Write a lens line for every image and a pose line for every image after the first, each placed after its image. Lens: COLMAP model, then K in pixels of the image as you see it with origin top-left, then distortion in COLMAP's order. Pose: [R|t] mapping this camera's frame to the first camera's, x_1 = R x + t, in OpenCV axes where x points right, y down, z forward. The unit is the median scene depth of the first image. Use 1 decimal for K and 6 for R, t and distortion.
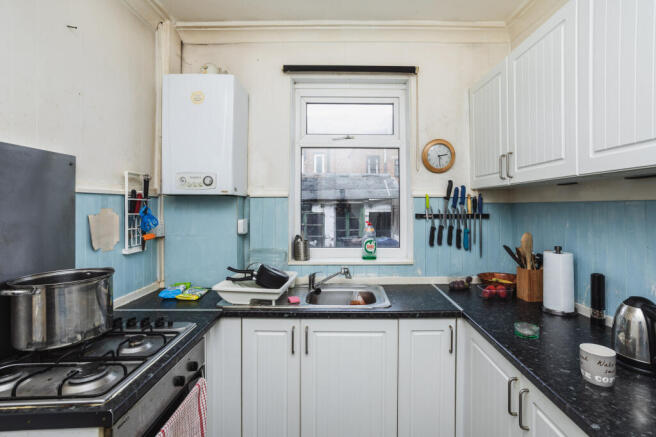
lens RADIAL K [[346.7, 0, 331.2], [0, 346.7, 213.7], [0, 0, 1]] dist [-0.019293, 0.007921]
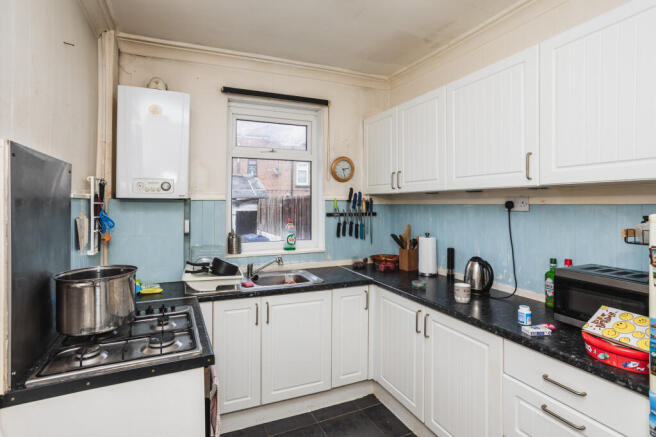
lens RADIAL K [[324.6, 0, 325.3], [0, 324.6, 217.7], [0, 0, 1]] dist [-0.007297, 0.009103]
pose [[0.928618, -0.019093, 0.370545, -0.249705], [0.012771, 0.999728, 0.019510, -0.006400], [-0.370817, -0.013385, 0.928609, -0.157411]]
